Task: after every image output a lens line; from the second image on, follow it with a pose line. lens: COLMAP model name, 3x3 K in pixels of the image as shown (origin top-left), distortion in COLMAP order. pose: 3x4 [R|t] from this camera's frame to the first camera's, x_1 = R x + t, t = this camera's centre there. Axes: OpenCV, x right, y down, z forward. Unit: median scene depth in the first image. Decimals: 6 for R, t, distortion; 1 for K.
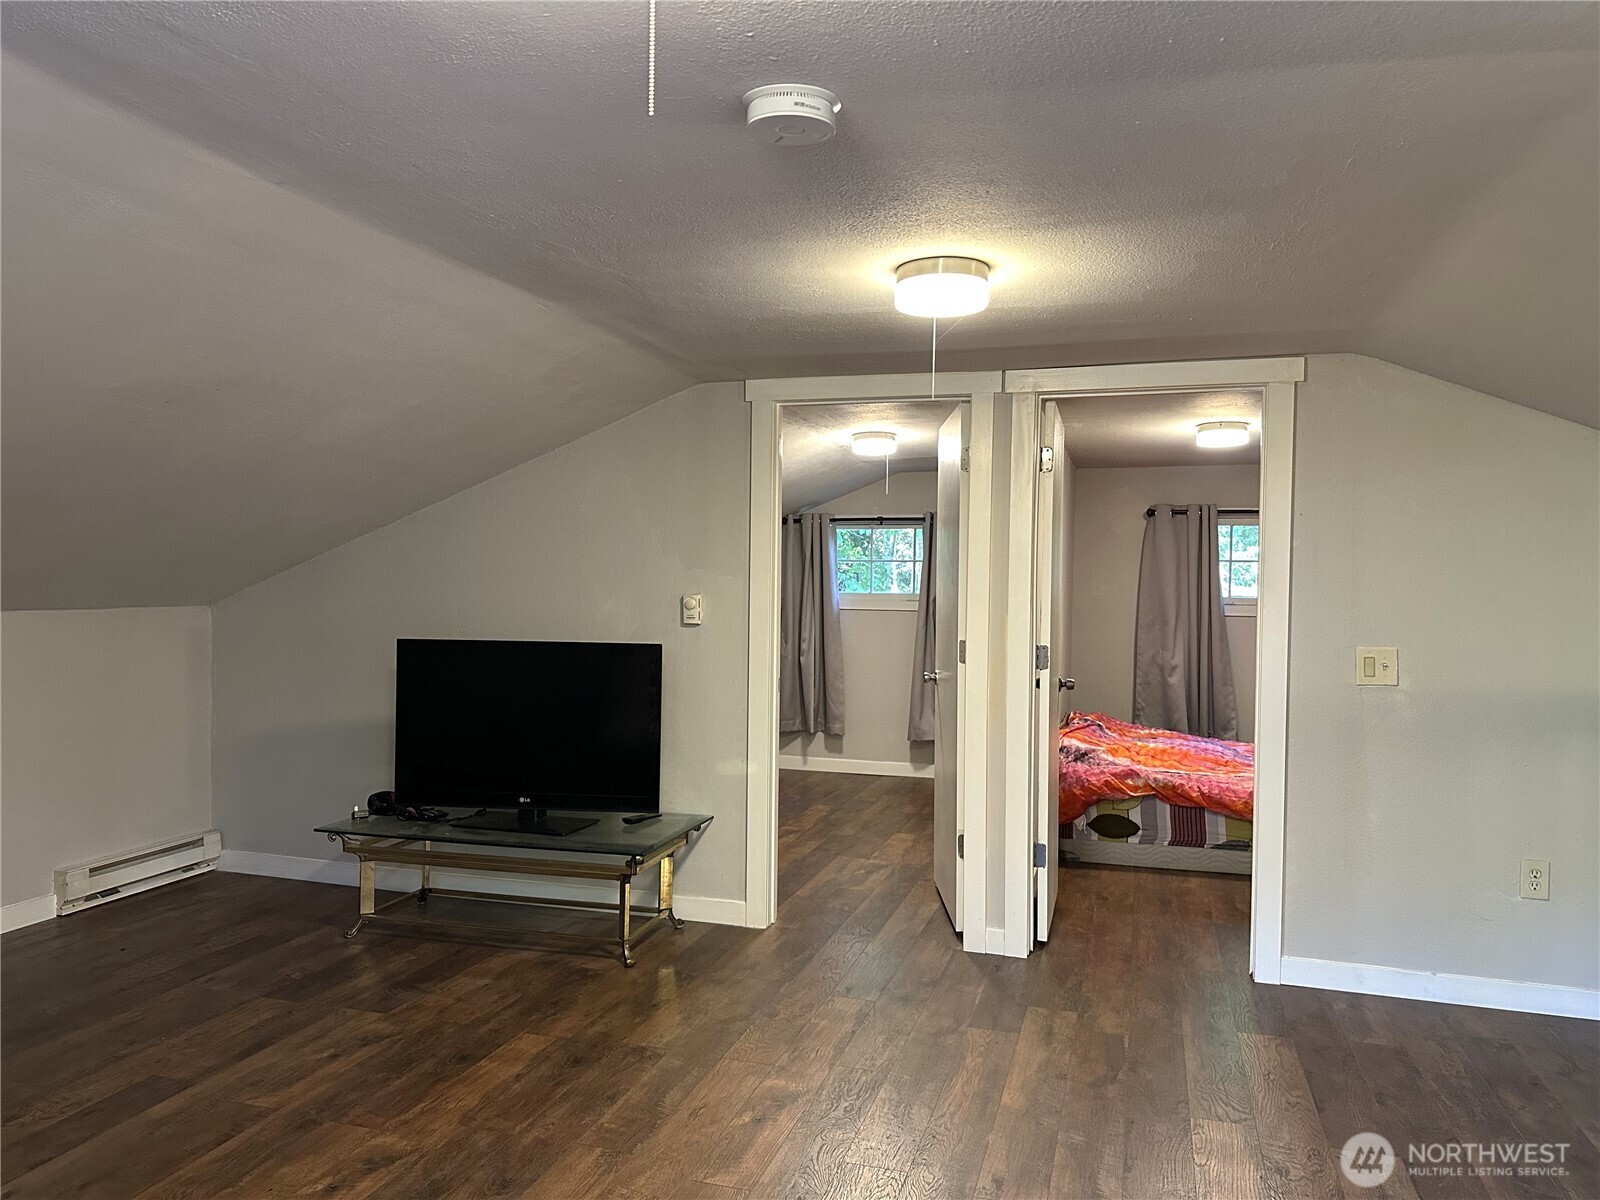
lens RADIAL K [[1122.7, 0, 810.7], [0, 1122.7, 583.4], [0, 0, 1]] dist [0.005304, -0.021508]
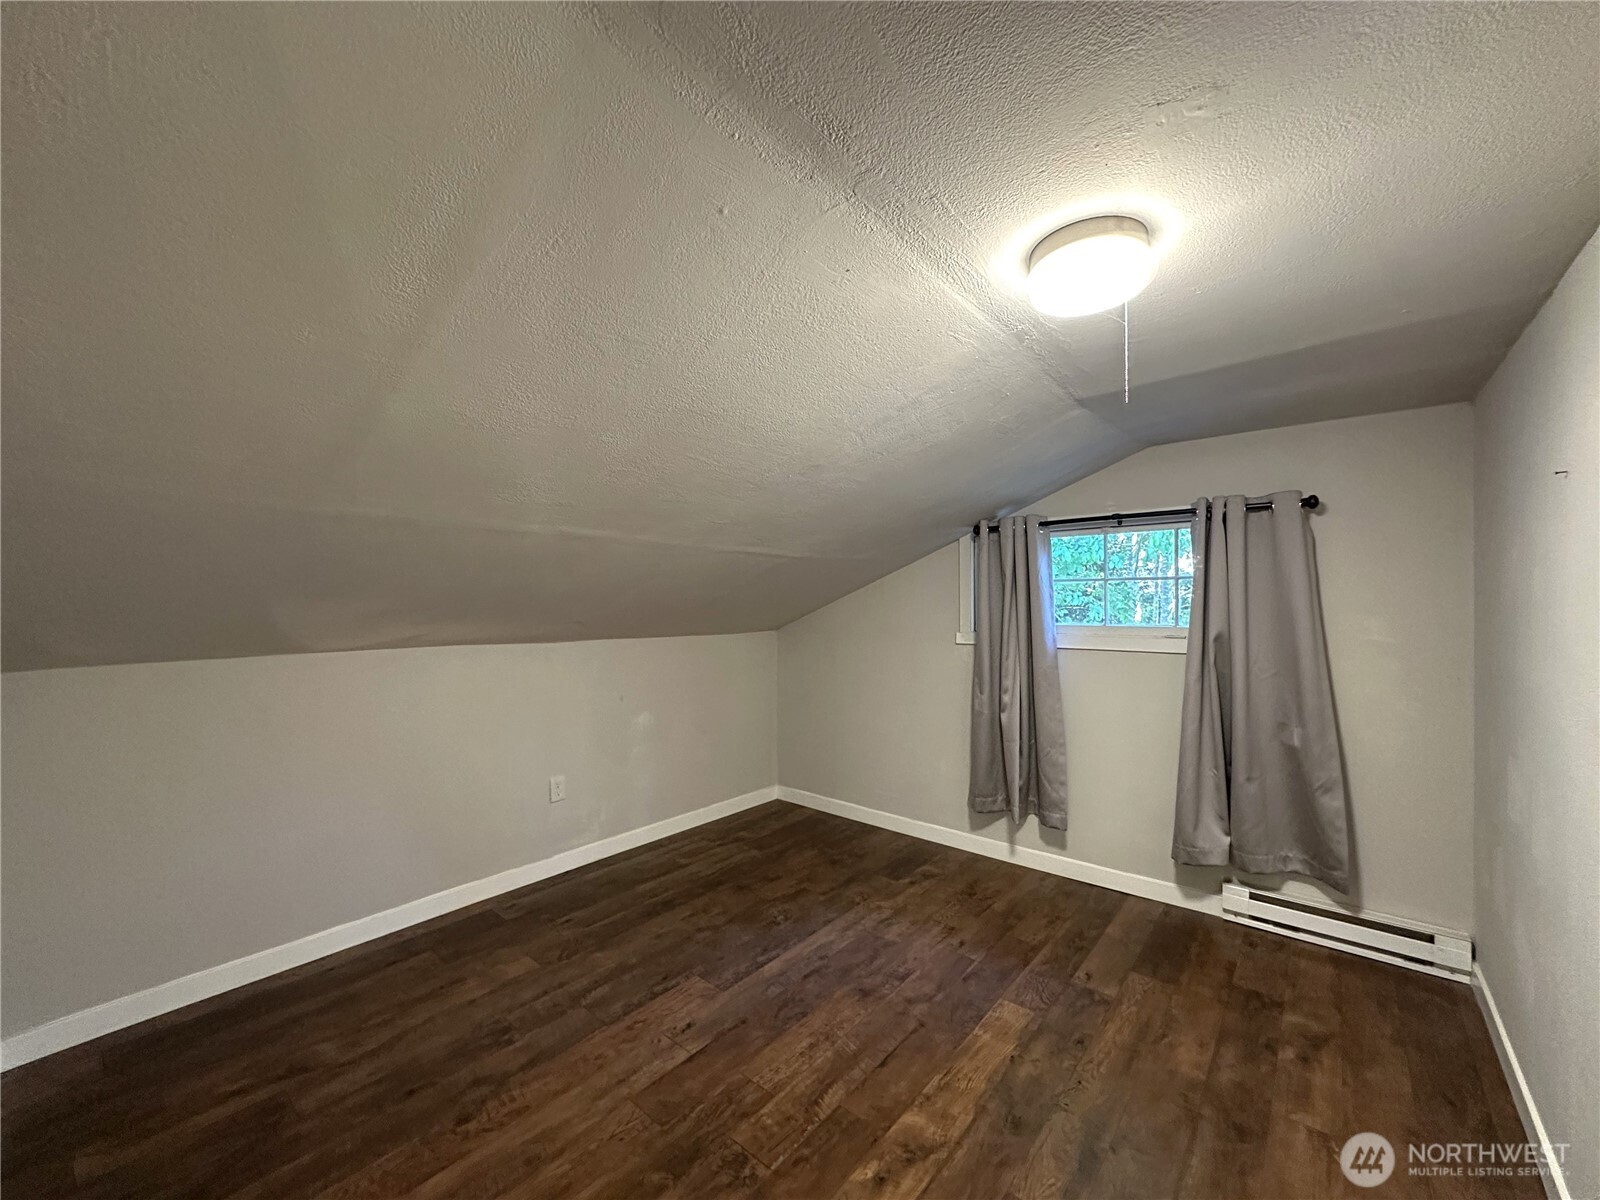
lens RADIAL K [[635.7, 0, 795.7], [0, 635.7, 600.9], [0, 0, 1]] dist [-0.003012, 0.000210]
pose [[0.913879, -0.018842, -0.405550, 0.038231], [0.016099, 0.999819, -0.010175, -0.006016], [0.405668, 0.002770, 0.914016, 0.563098]]
